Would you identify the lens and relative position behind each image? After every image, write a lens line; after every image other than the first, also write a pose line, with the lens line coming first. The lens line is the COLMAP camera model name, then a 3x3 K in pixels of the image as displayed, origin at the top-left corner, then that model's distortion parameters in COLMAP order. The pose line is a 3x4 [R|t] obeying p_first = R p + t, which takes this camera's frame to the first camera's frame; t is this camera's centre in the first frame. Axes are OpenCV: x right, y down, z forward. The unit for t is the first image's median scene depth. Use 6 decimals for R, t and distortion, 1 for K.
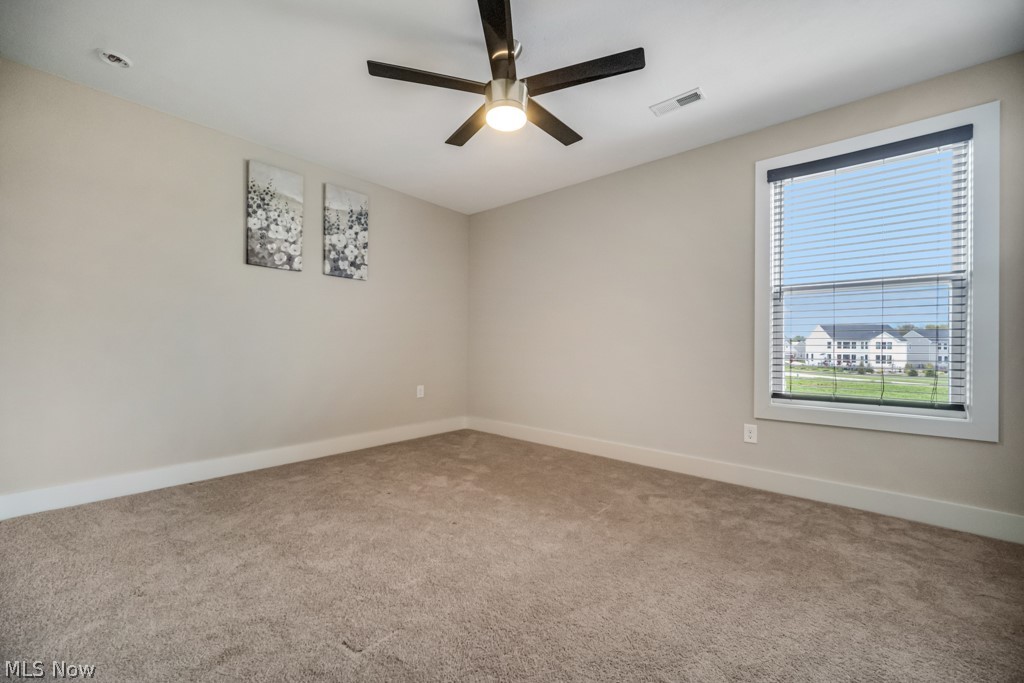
lens RADIAL K [[402.9, 0, 511.5], [0, 402.9, 342.5], [0, 0, 1]] dist [0.000596, 0.000227]
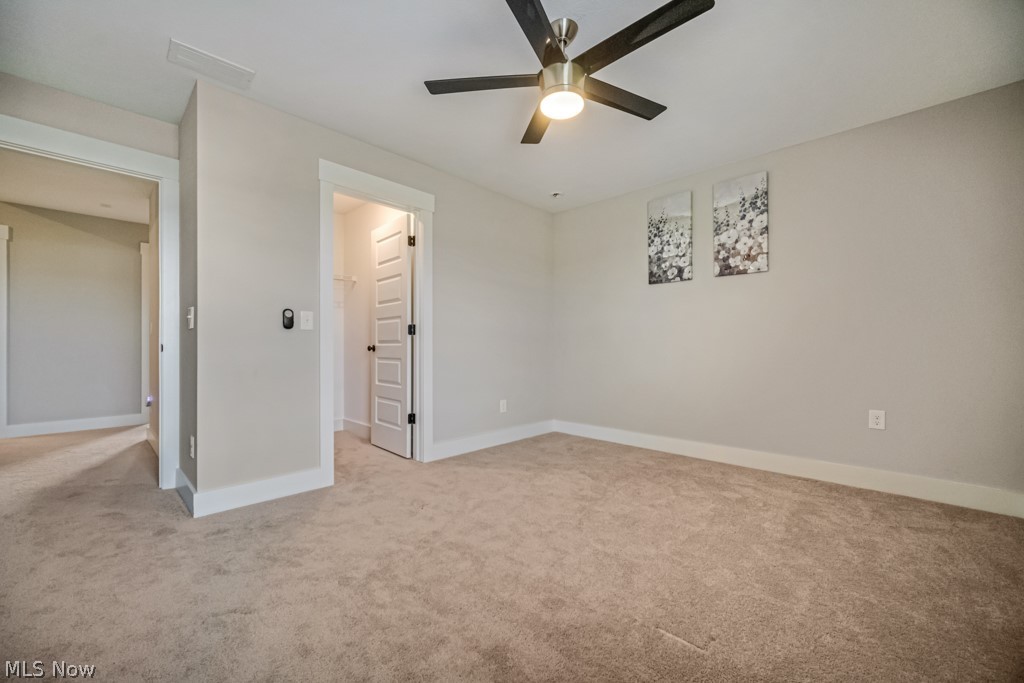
lens RADIAL K [[402.9, 0, 512.2], [0, 402.9, 341.4], [0, 0, 1]] dist [0.000596, 0.000227]
pose [[-0.045641, -0.022628, -0.998702, 0.540932], [0.007151, 0.999710, -0.022977, 0.009125], [0.998932, -0.008191, -0.045466, 0.542937]]
